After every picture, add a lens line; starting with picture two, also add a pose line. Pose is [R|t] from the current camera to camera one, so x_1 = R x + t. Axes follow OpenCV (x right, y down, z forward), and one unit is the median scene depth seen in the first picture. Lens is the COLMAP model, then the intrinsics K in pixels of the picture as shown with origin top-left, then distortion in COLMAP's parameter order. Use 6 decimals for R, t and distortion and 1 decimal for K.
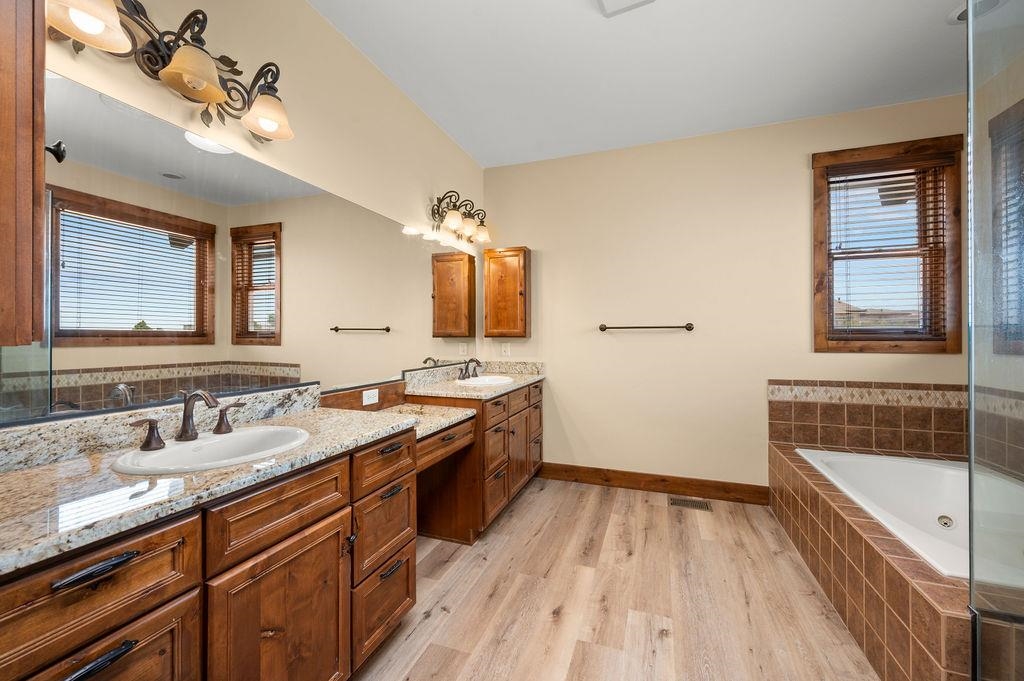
lens RADIAL K [[408.2, 0, 514.5], [0, 408.2, 340.0], [0, 0, 1]] dist [-0.003047, -0.000093]
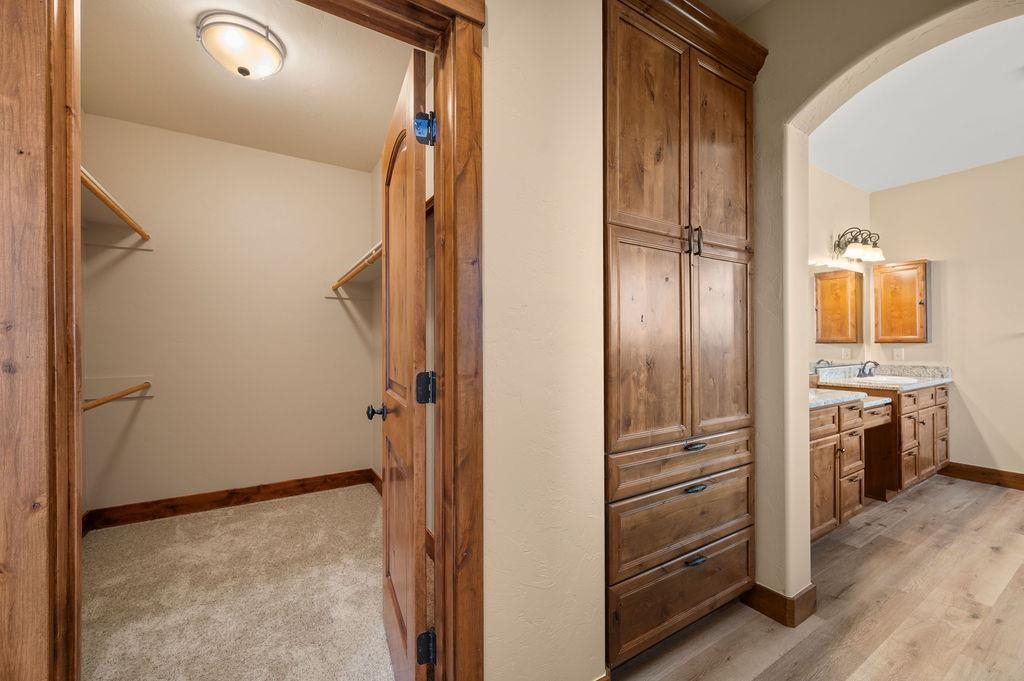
lens RADIAL K [[418.3, 0, 524.4], [0, 418.3, 344.9], [0, 0, 1]] dist [0.015154, 0.000594]
pose [[0.799313, -0.001187, -0.600914, -0.161920], [0.000960, 0.999999, -0.000698, -0.001855], [0.600914, -0.000019, 0.799314, -0.592540]]
